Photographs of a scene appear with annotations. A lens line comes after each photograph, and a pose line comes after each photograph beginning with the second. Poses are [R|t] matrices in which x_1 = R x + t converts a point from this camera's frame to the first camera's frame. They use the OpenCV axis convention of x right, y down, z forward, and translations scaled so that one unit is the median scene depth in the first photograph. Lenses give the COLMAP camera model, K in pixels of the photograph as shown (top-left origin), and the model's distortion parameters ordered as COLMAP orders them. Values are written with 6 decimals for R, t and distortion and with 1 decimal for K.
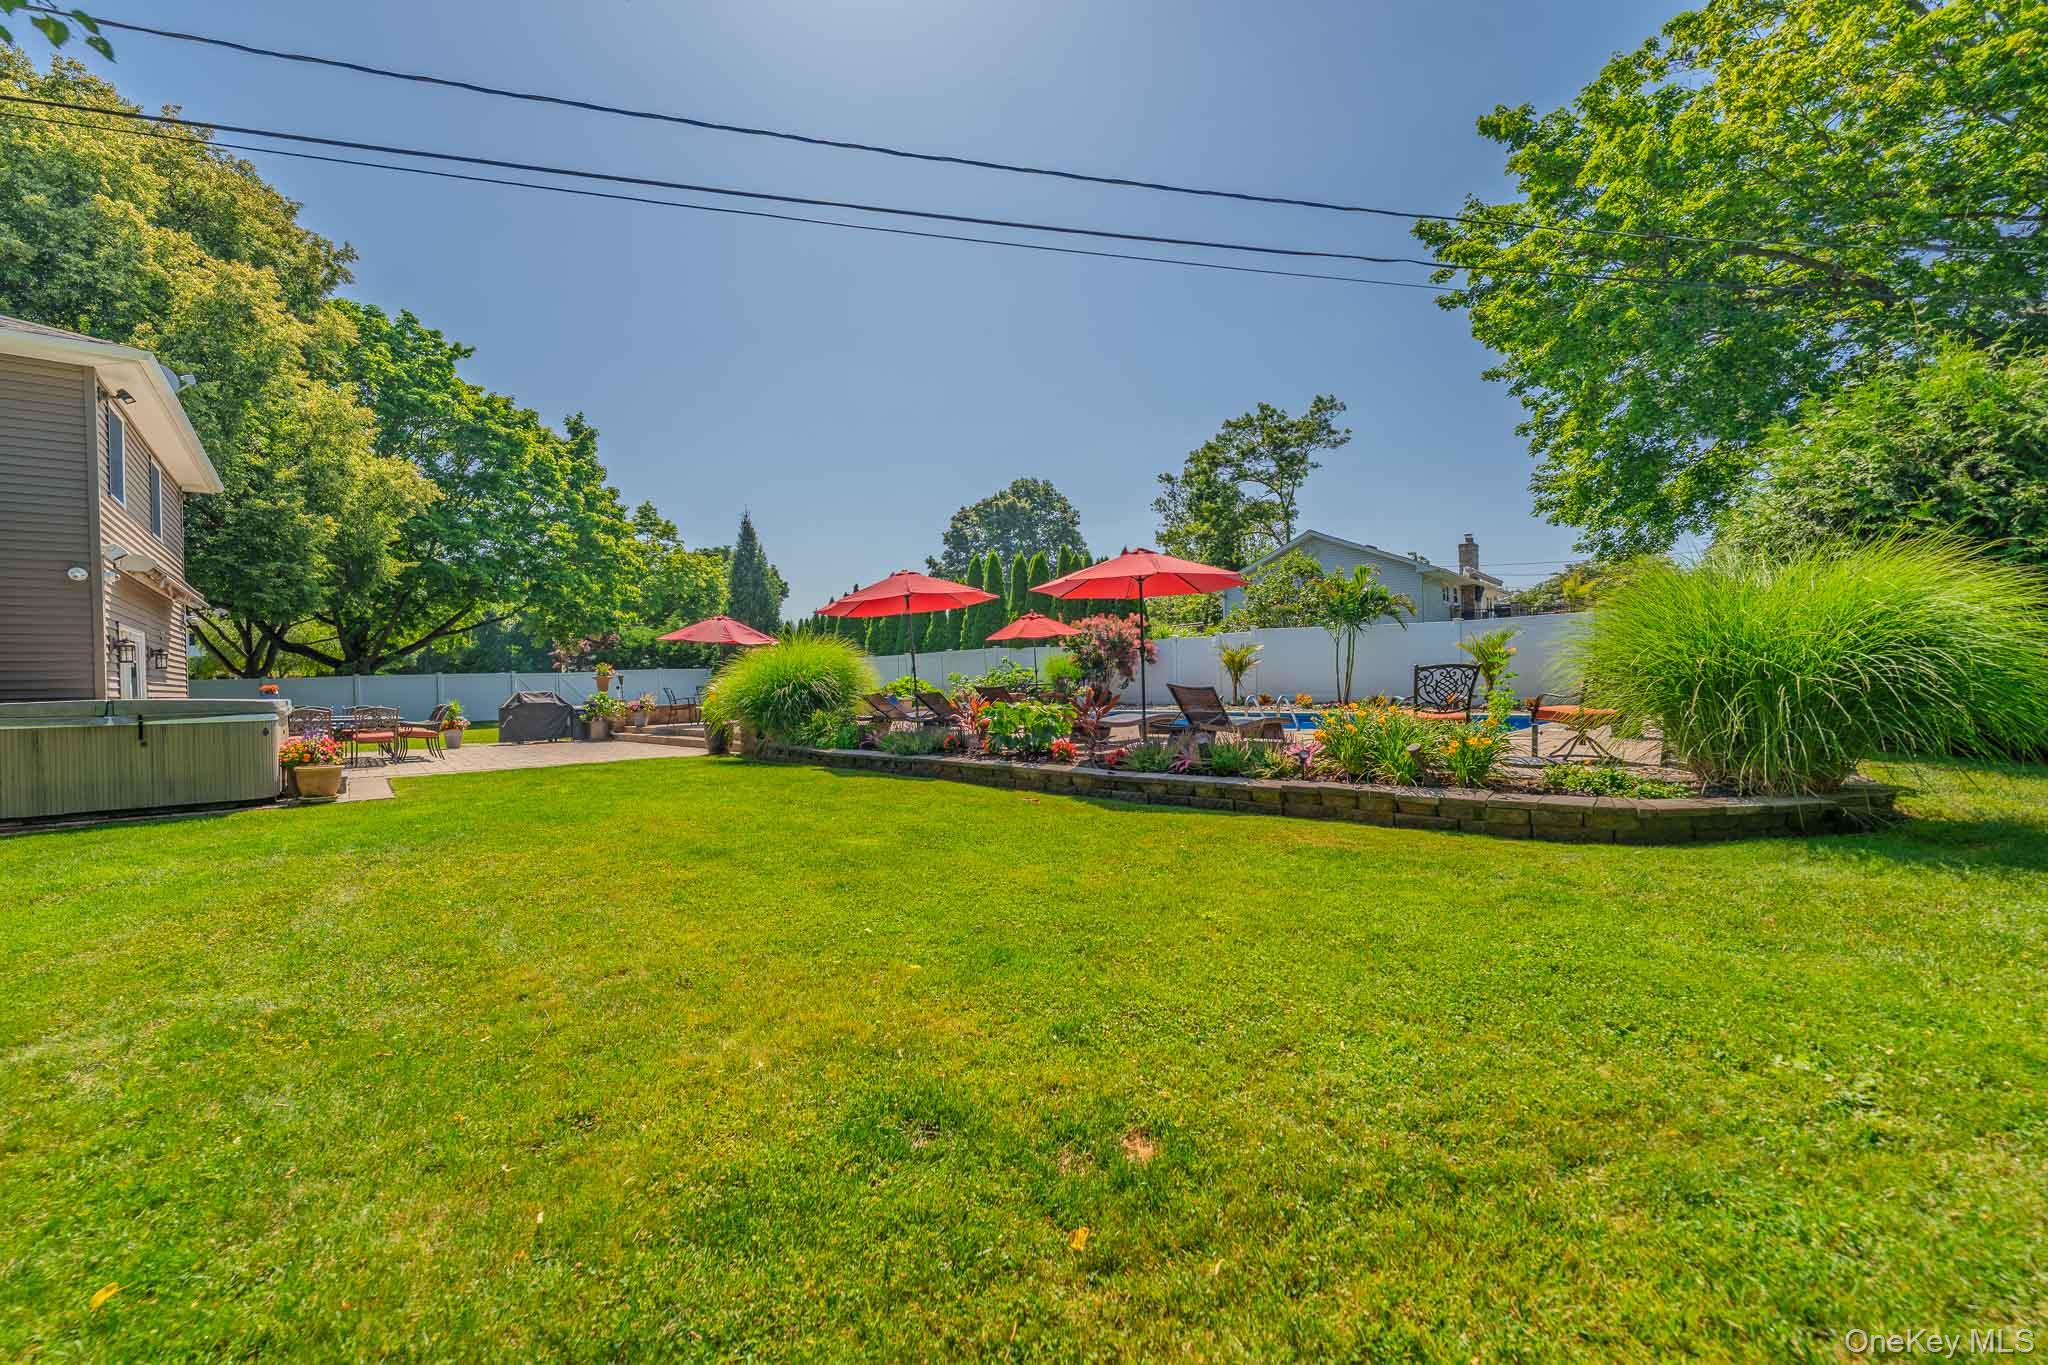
lens RADIAL K [[826.8, 0, 1021.6], [0, 826.8, 671.6], [0, 0, 1]] dist [-0.000523, 0.000184]
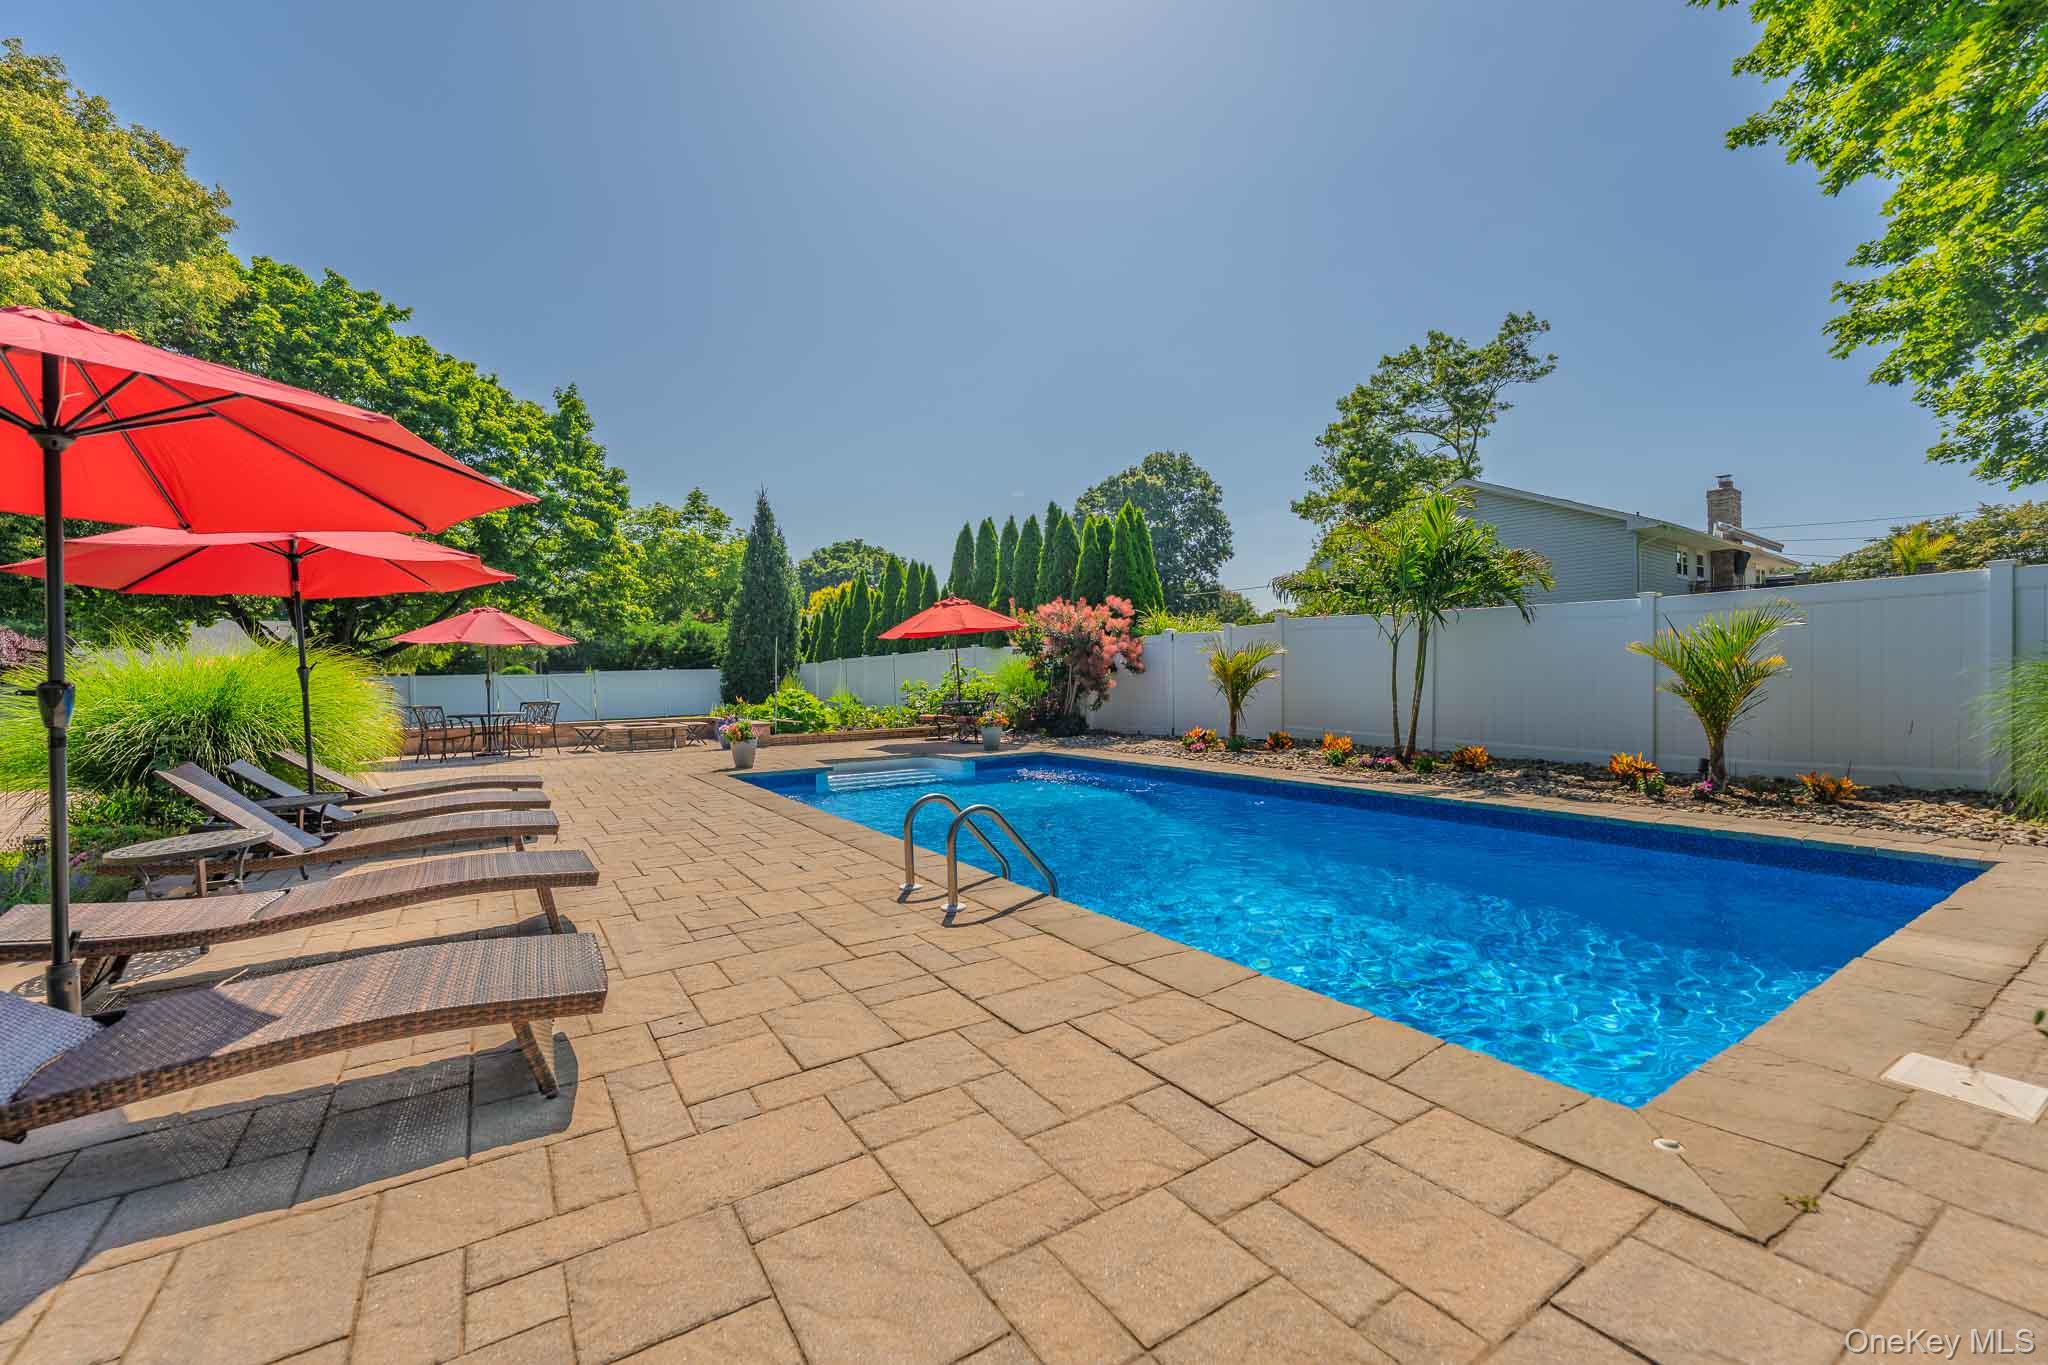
lens RADIAL K [[826.8, 0, 1022.0], [0, 826.8, 684.7], [0, 0, 1]] dist [-0.000523, 0.000184]
pose [[0.975107, 0.007212, -0.221616, 0.088210], [-0.001865, 0.999702, 0.024327, -0.006664], [0.221725, -0.023308, 0.974831, 0.140581]]
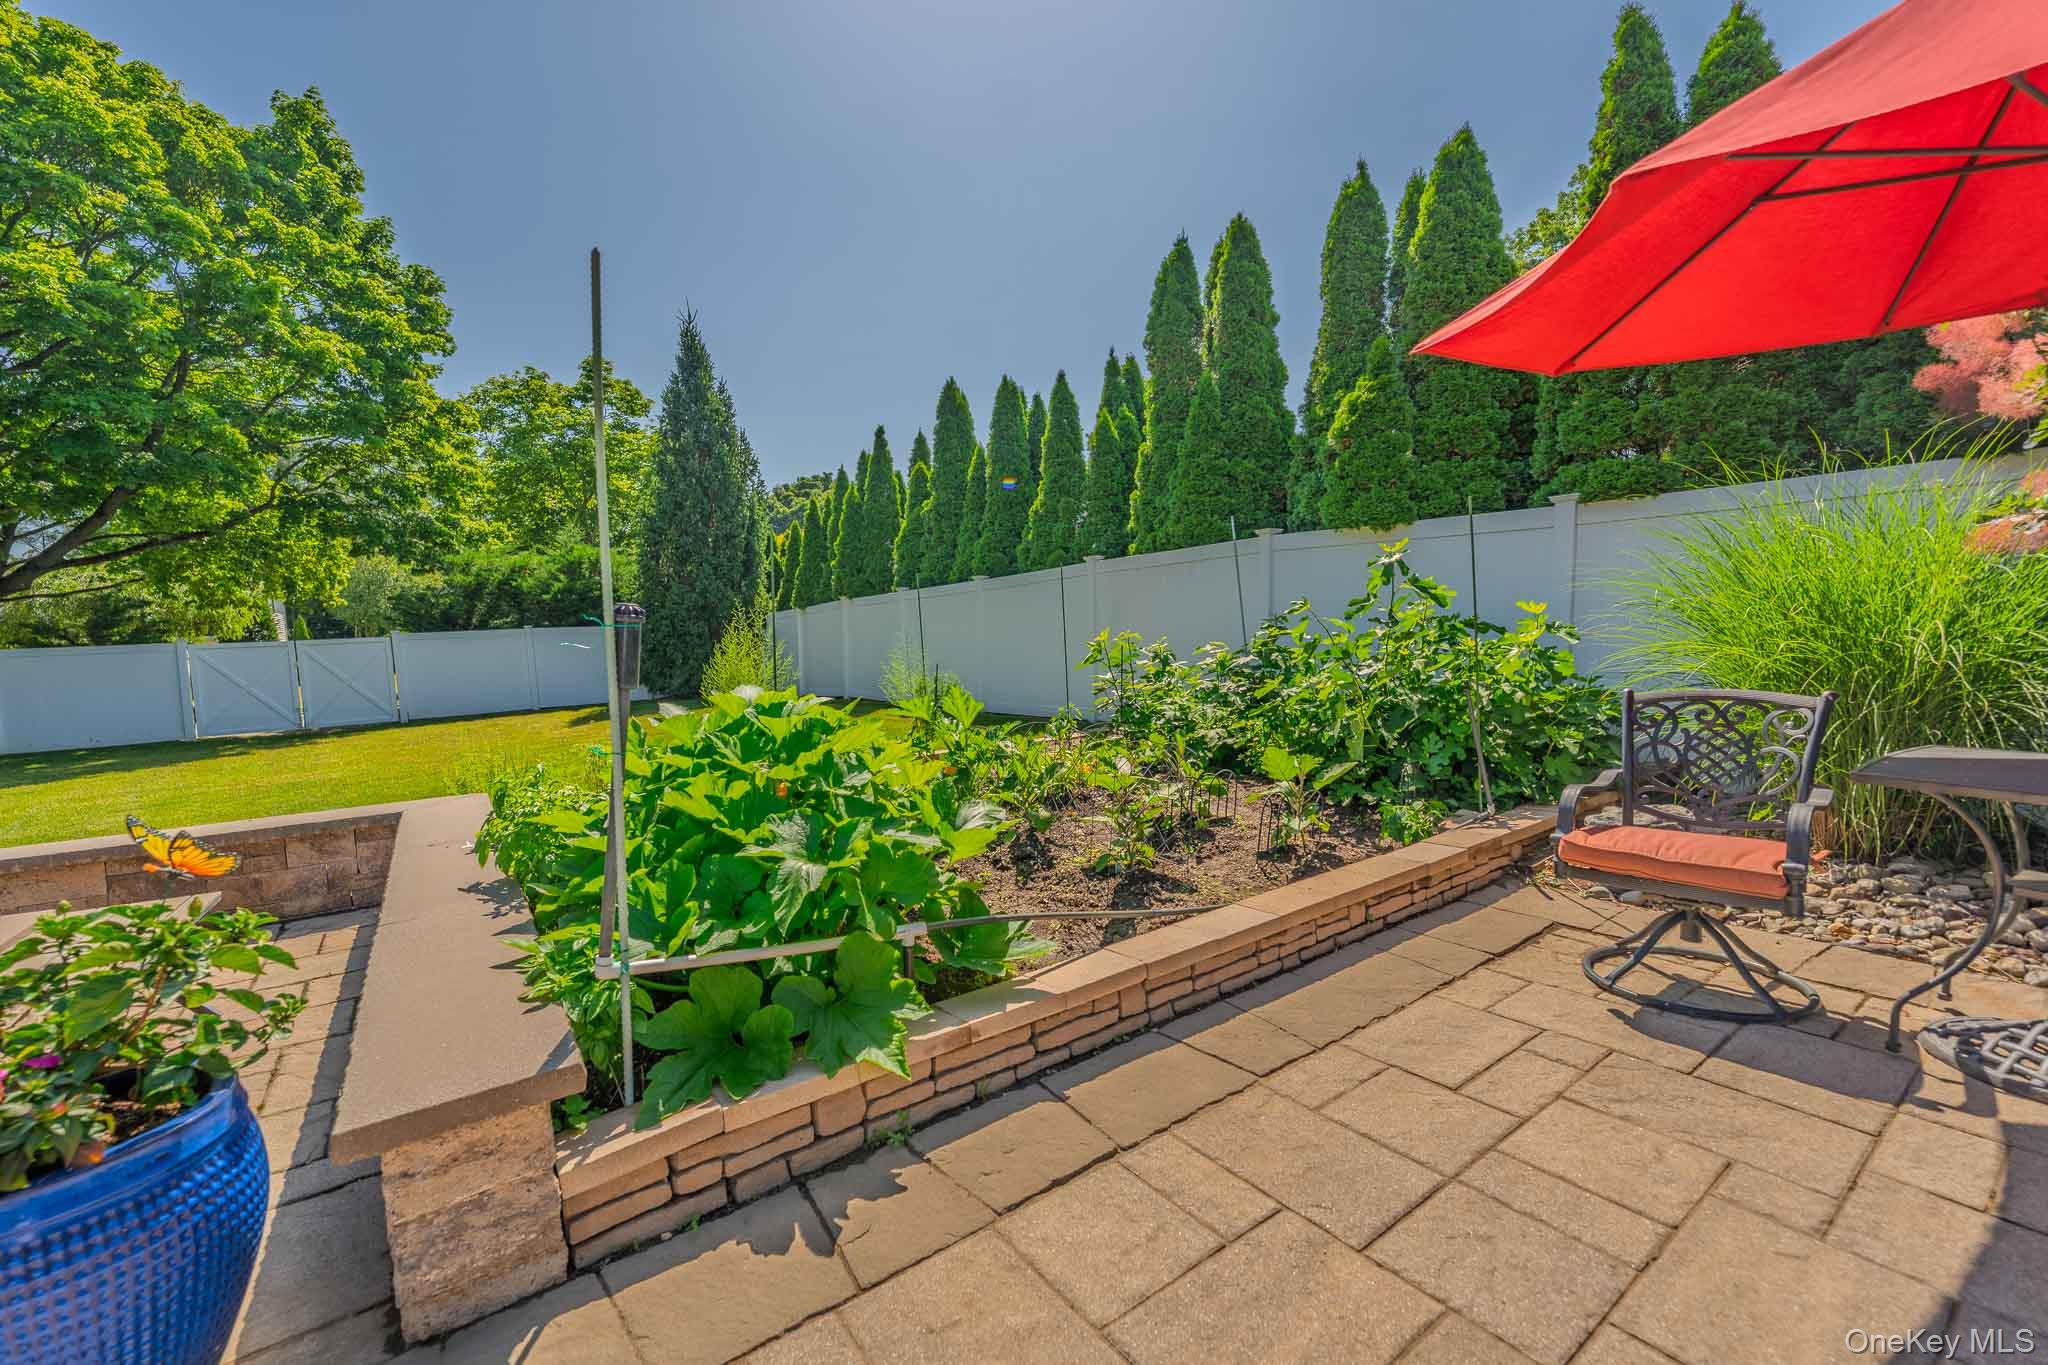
lens RADIAL K [[826.8, 0, 1017.5], [0, 826.8, 683.2], [0, 0, 1]] dist [-0.000523, 0.000184]
pose [[0.982431, -0.005552, -0.186541, -0.030413], [0.020051, 0.996911, 0.075932, -0.001789], [0.185543, -0.078338, 0.979508, 0.360938]]
